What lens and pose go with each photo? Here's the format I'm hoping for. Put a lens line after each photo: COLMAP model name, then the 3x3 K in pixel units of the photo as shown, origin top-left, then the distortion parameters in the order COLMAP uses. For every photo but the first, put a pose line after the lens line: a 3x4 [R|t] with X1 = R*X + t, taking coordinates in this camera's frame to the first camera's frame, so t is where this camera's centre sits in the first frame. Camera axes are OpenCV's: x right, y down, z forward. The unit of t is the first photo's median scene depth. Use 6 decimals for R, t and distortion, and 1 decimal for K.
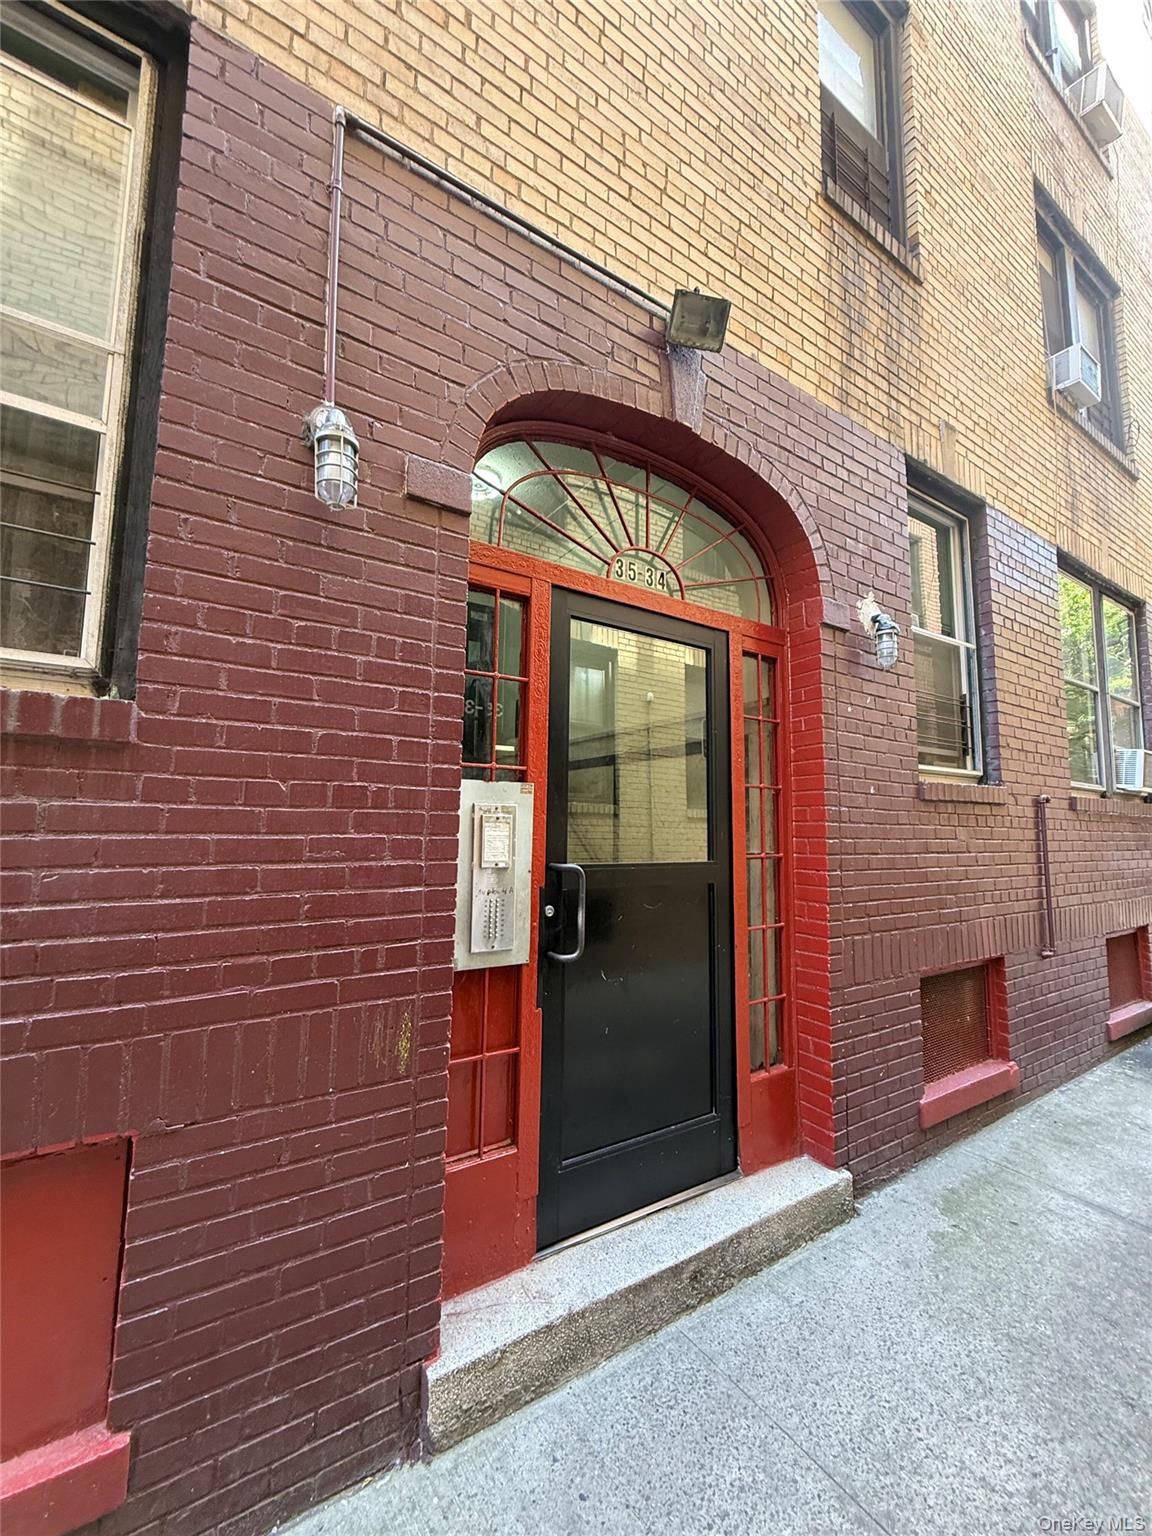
lens RADIAL K [[608.5, 0, 577.3], [0, 608.5, 766.0], [0, 0, 1]] dist [-0.000600, 0.000094]
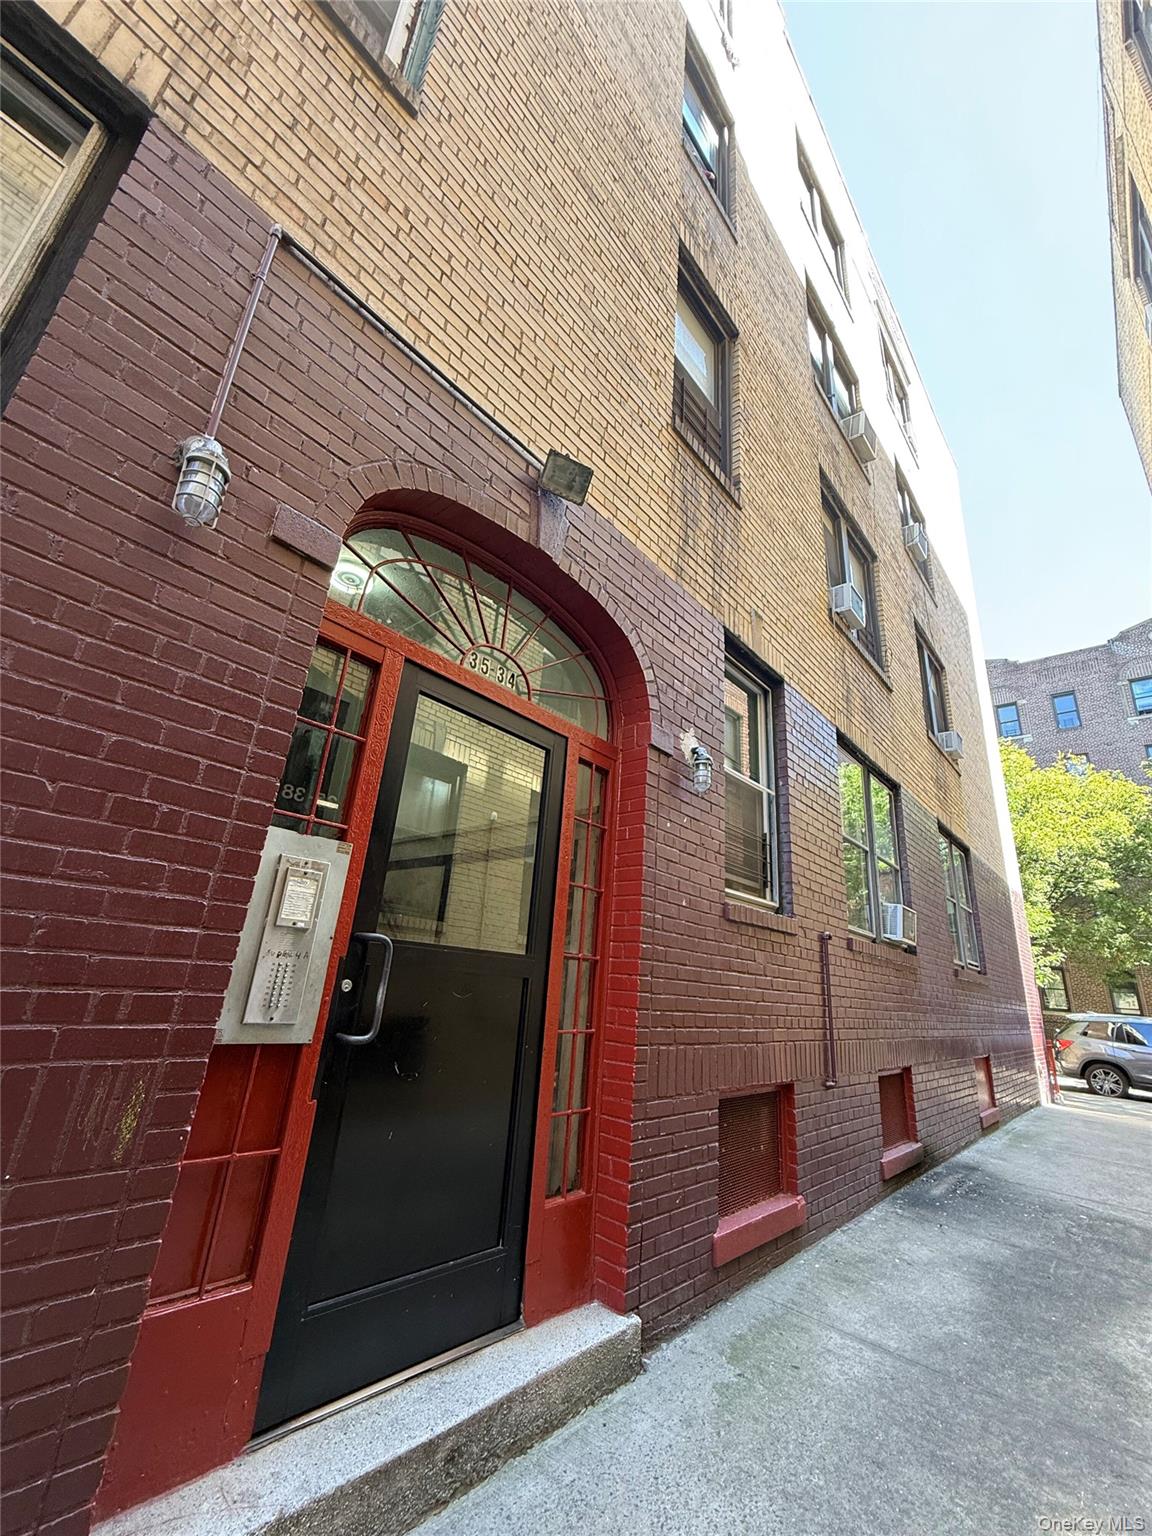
lens RADIAL K [[608.5, 0, 576.0], [0, 608.5, 767.6], [0, 0, 1]] dist [-0.000600, 0.000094]
pose [[0.962809, 0.144897, 0.228044, 0.028670], [-0.090622, 0.968328, -0.232656, 0.097474], [-0.254532, 0.203338, 0.945445, -0.017789]]
